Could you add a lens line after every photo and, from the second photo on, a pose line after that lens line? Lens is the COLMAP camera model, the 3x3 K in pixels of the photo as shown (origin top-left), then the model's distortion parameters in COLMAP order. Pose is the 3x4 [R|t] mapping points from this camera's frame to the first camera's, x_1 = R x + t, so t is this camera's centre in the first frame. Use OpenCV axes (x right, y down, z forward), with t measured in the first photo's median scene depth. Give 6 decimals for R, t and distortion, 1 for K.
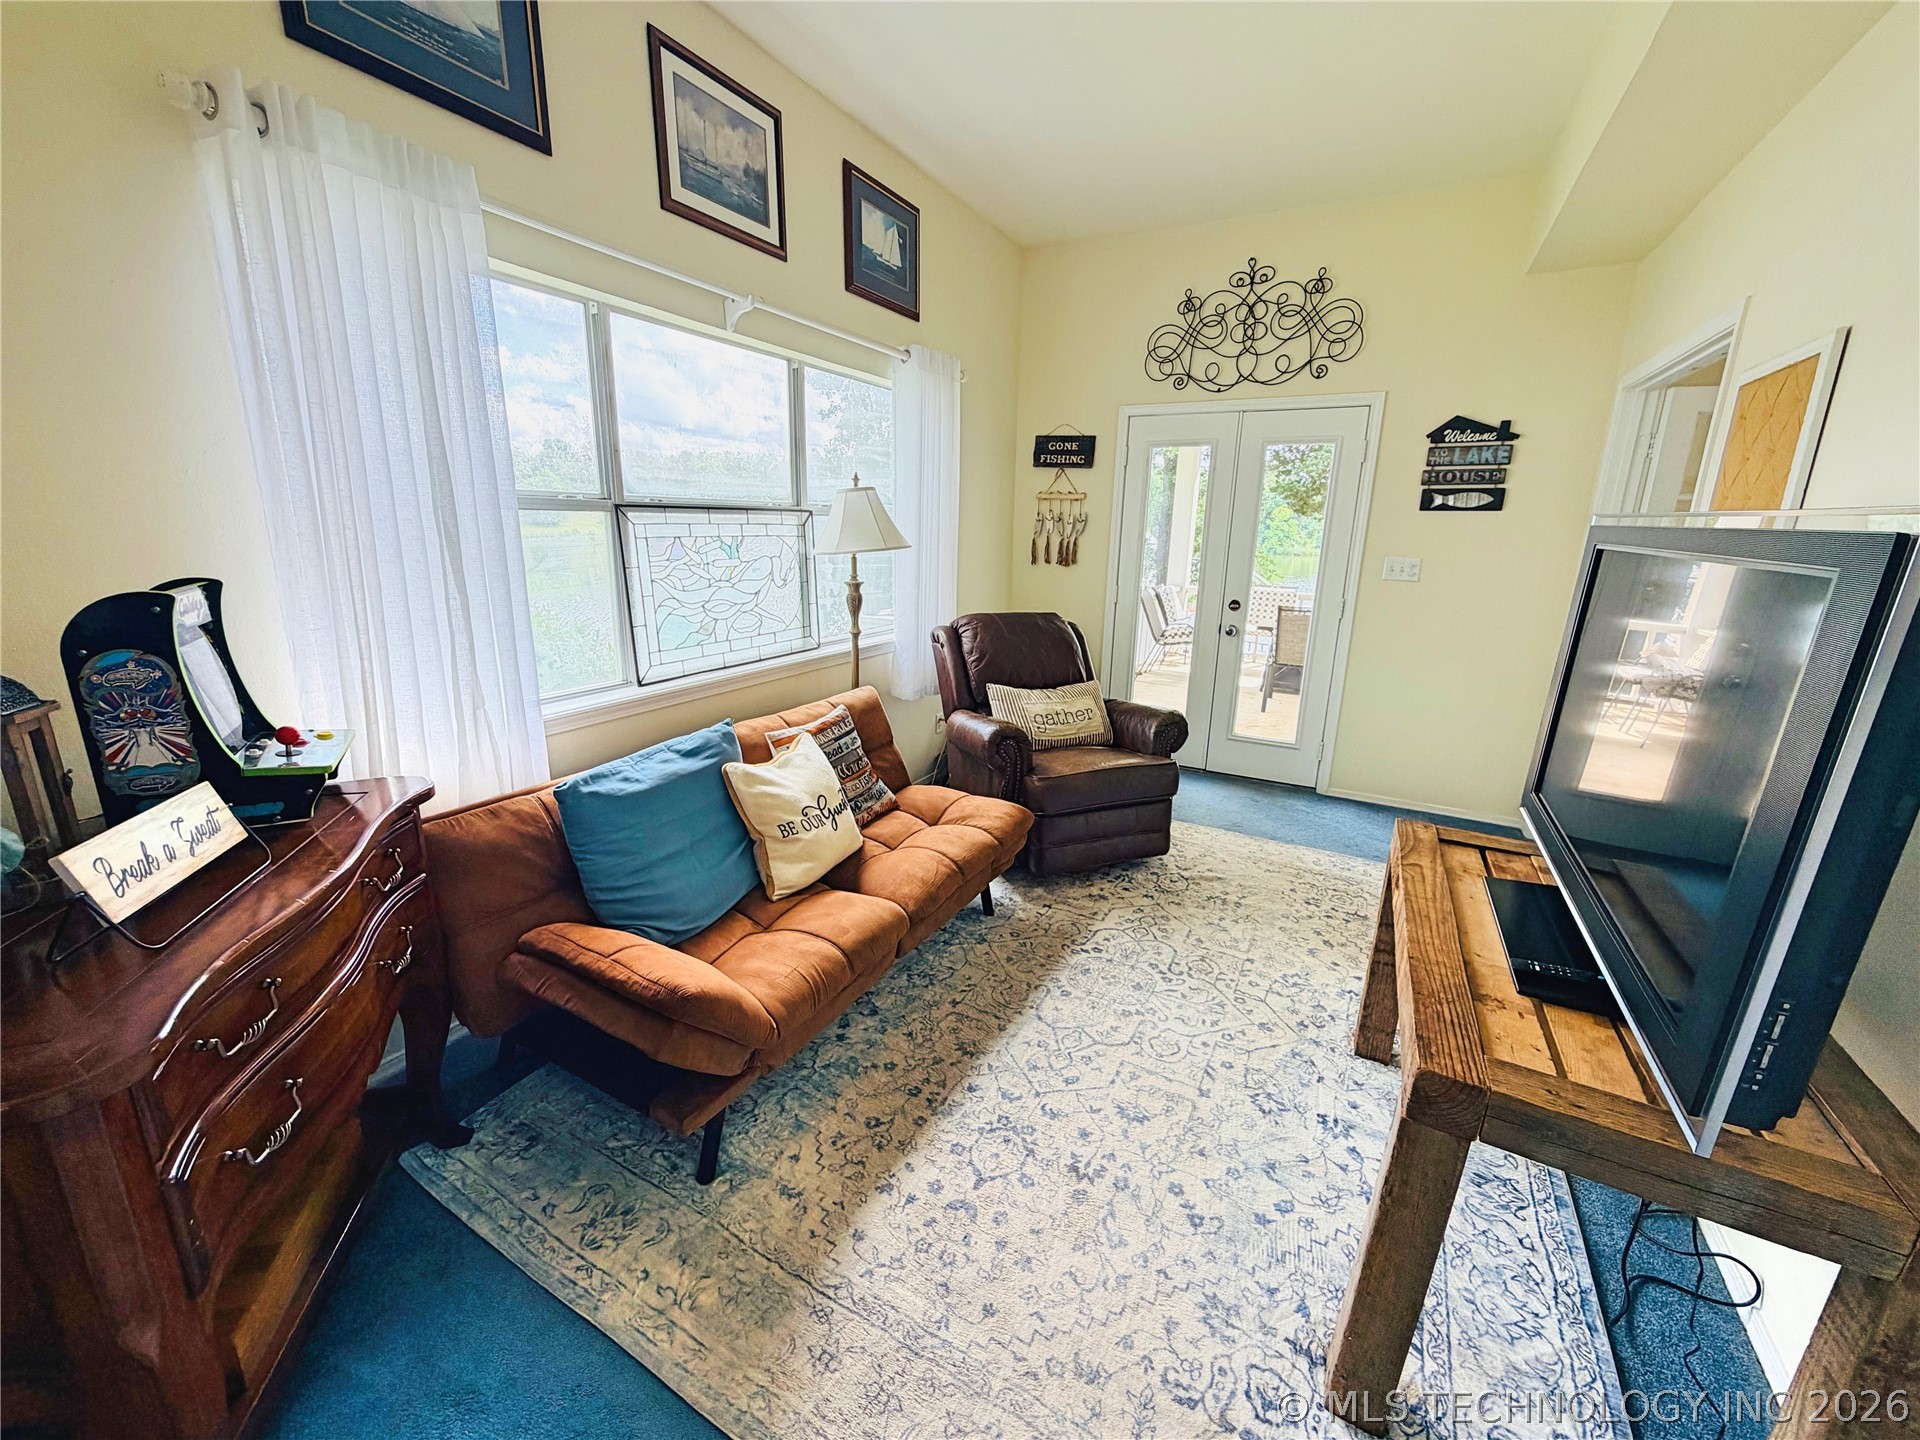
lens RADIAL K [[769.2, 0, 950.5], [0, 769.2, 718.2], [0, 0, 1]] dist [0.003725, 0.000741]
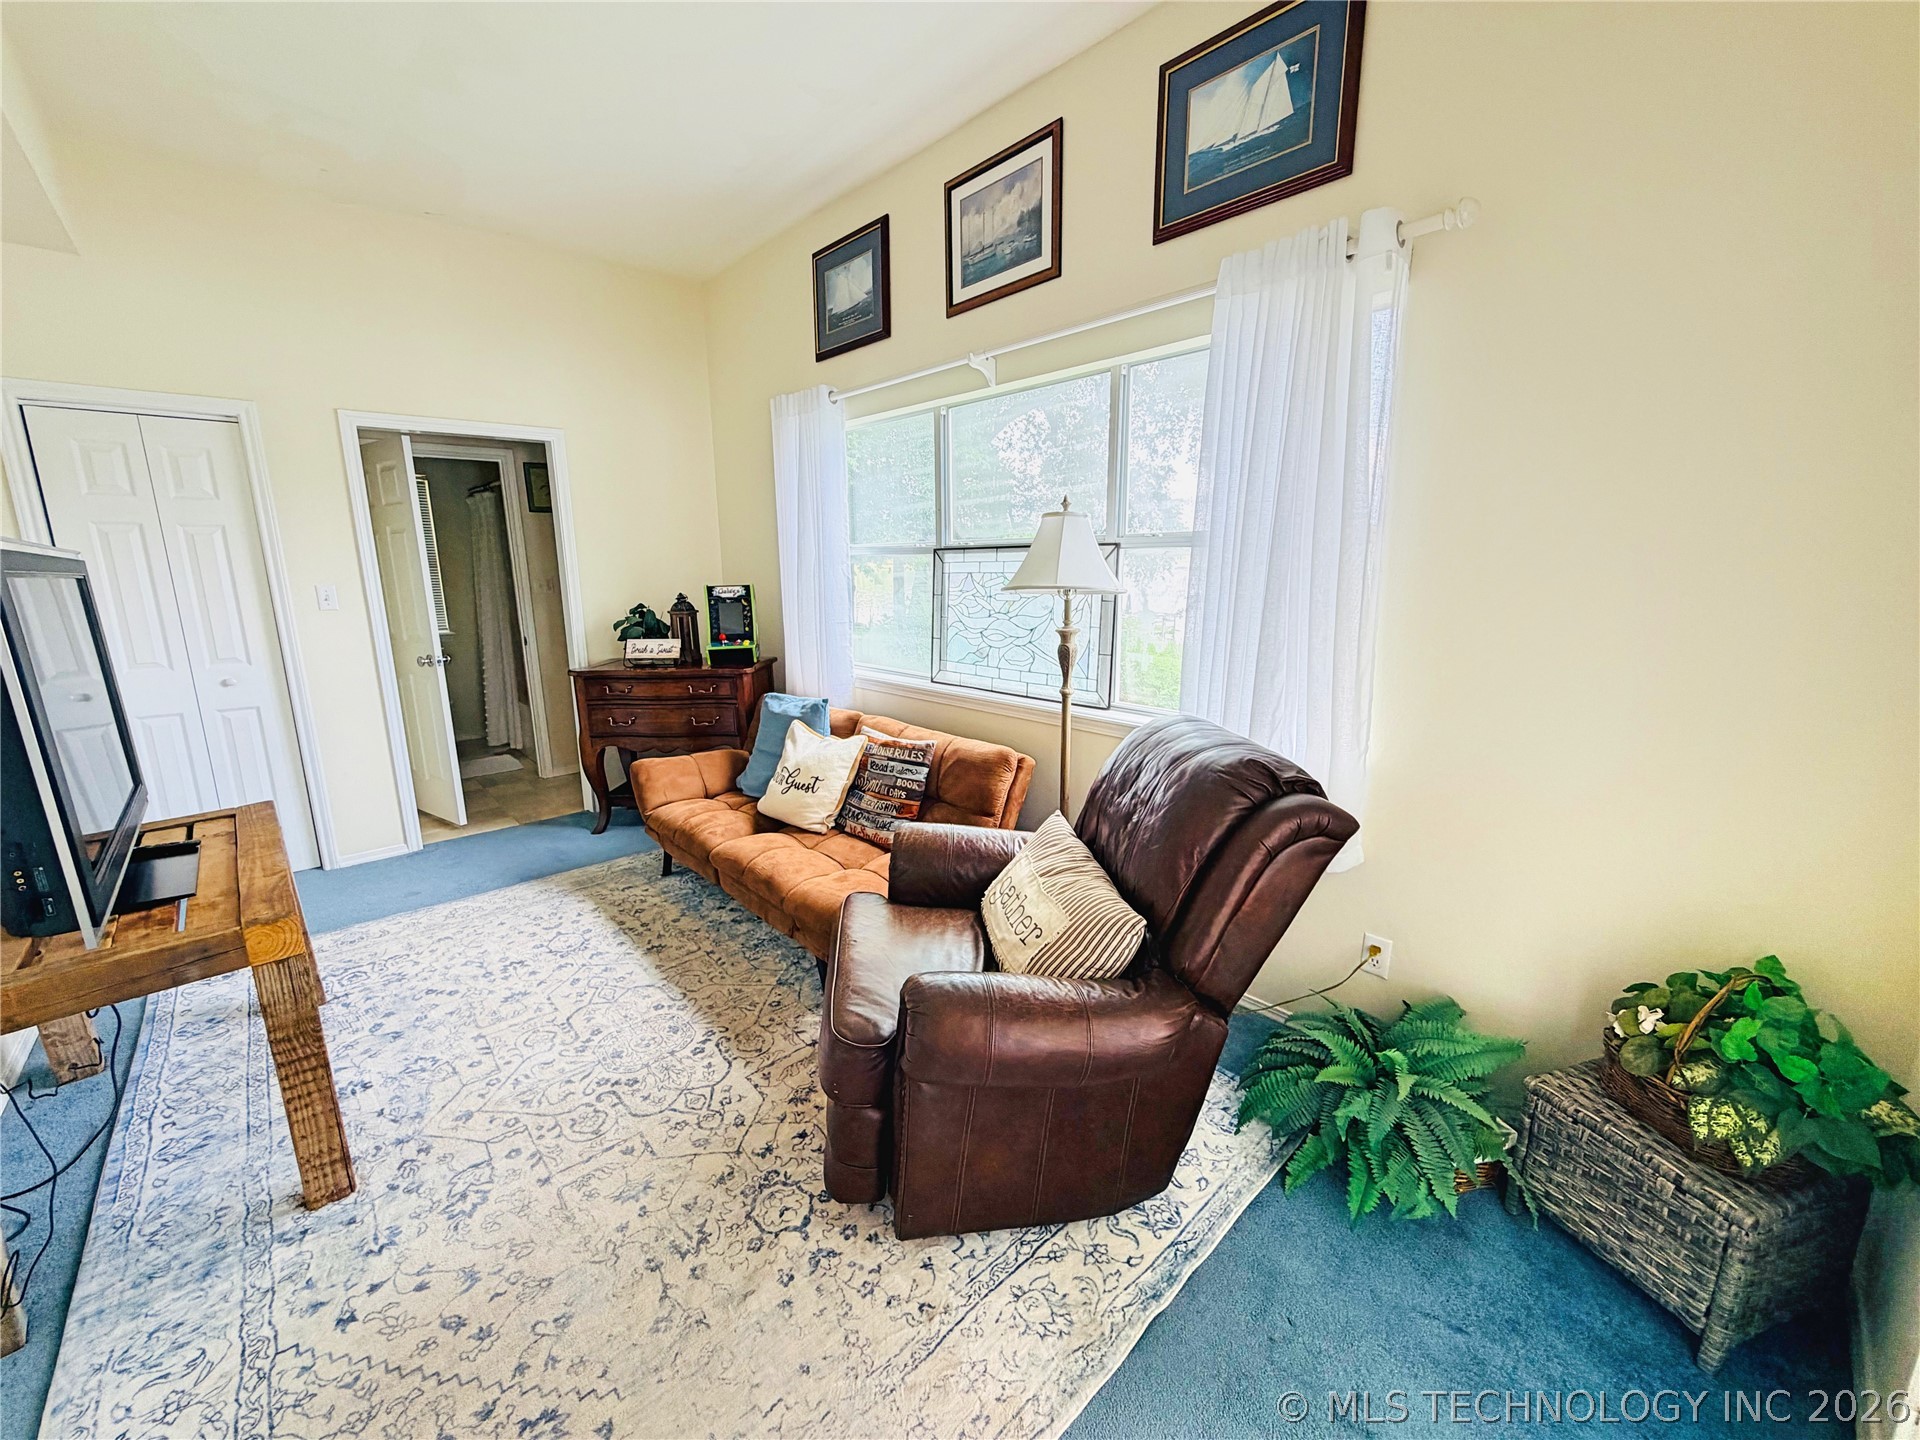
lens RADIAL K [[769.2, 0, 957.4], [0, 769.2, 722.1], [0, 0, 1]] dist [0.003725, 0.000741]
pose [[-0.322465, 0.178721, -0.929556, 0.843985], [-0.232170, 0.937085, 0.260709, -0.335800], [0.917667, 0.299885, -0.260683, 1.406942]]
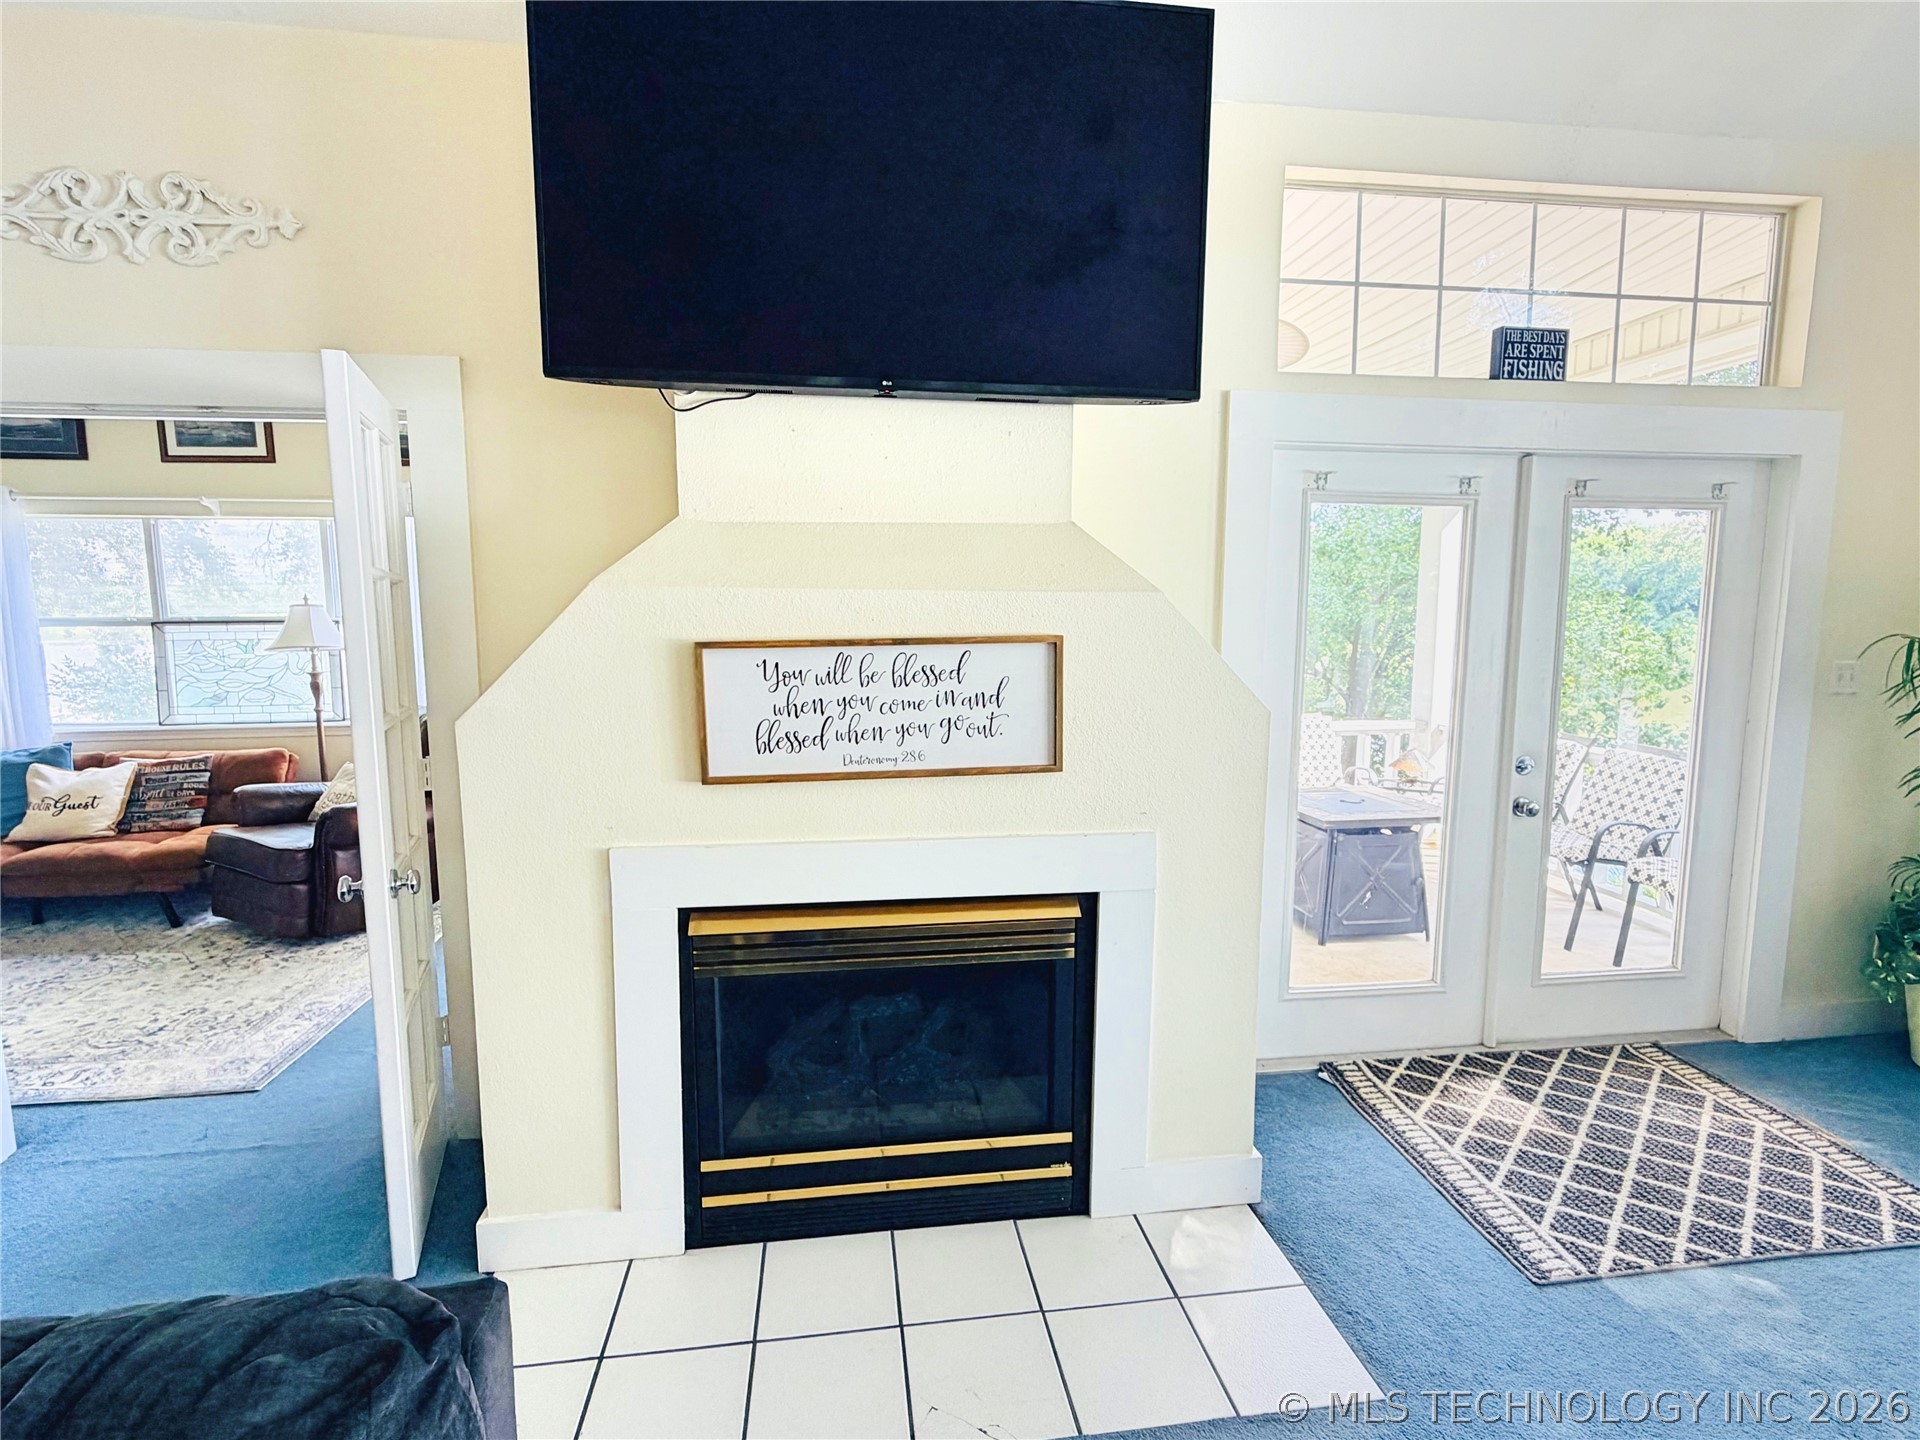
lens RADIAL K [[899.3, 0, 954.5], [0, 899.3, 720.2], [0, 0, 1]] dist [-0.000771, -0.000106]
pose [[0.594206, 0.071869, -0.801096, 2.232200], [-0.181935, 0.982195, -0.046833, -0.278622], [0.783466, 0.173576, 0.596701, 1.182724]]
